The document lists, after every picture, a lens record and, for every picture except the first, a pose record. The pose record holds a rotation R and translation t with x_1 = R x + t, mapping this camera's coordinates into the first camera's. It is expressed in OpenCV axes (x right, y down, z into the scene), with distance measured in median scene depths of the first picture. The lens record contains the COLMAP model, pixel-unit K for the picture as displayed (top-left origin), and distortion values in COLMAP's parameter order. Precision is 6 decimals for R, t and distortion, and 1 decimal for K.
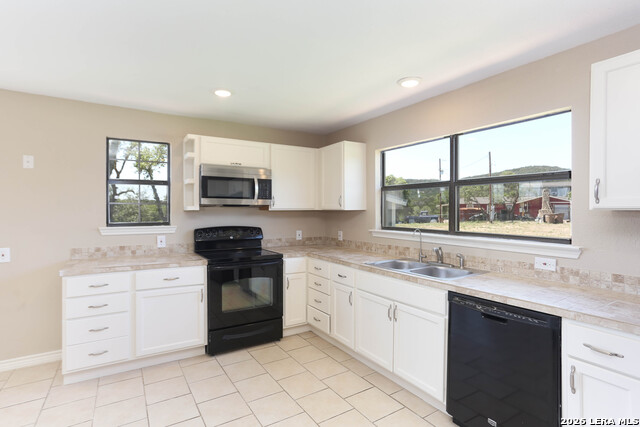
lens RADIAL K [[315.8, 0, 321.2], [0, 315.8, 212.0], [0, 0, 1]] dist [0.000470, 0.000003]
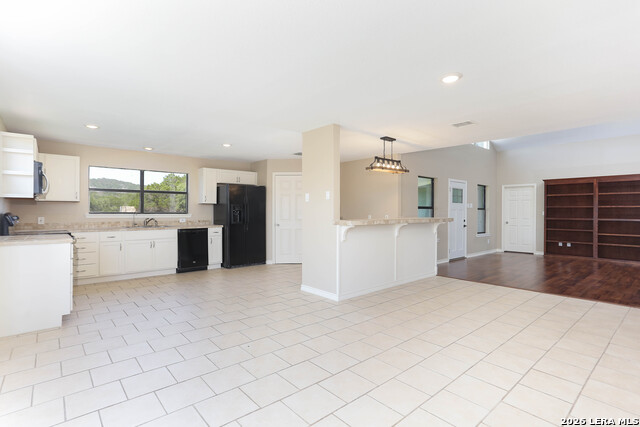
lens RADIAL K [[321.0, 0, 318.6], [0, 321.0, 226.3], [0, 0, 1]] dist [-0.000694, 0.000296]
pose [[-0.175825, -0.055271, 0.982869, -1.751690], [0.001055, 0.998411, 0.056334, 0.029725], [-0.984421, 0.010942, -0.175487, 0.127687]]
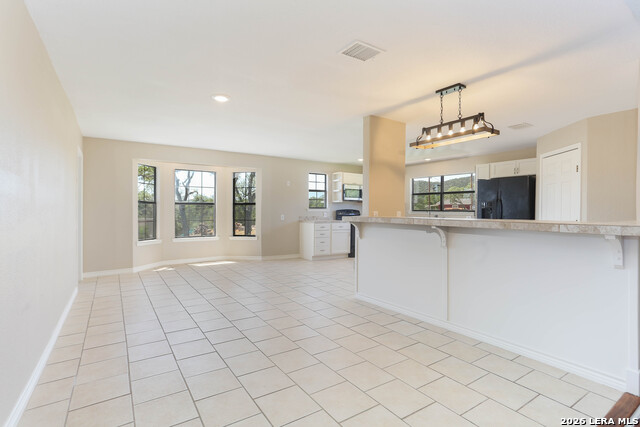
lens RADIAL K [[315.8, 0, 321.2], [0, 315.8, 212.0], [0, 0, 1]] dist [0.000470, 0.000003]
pose [[0.998373, 0.003221, 0.056929, -0.678727], [-0.003363, 0.999991, 0.002399, 0.066211], [-0.056921, -0.002587, 0.998375, -1.458462]]
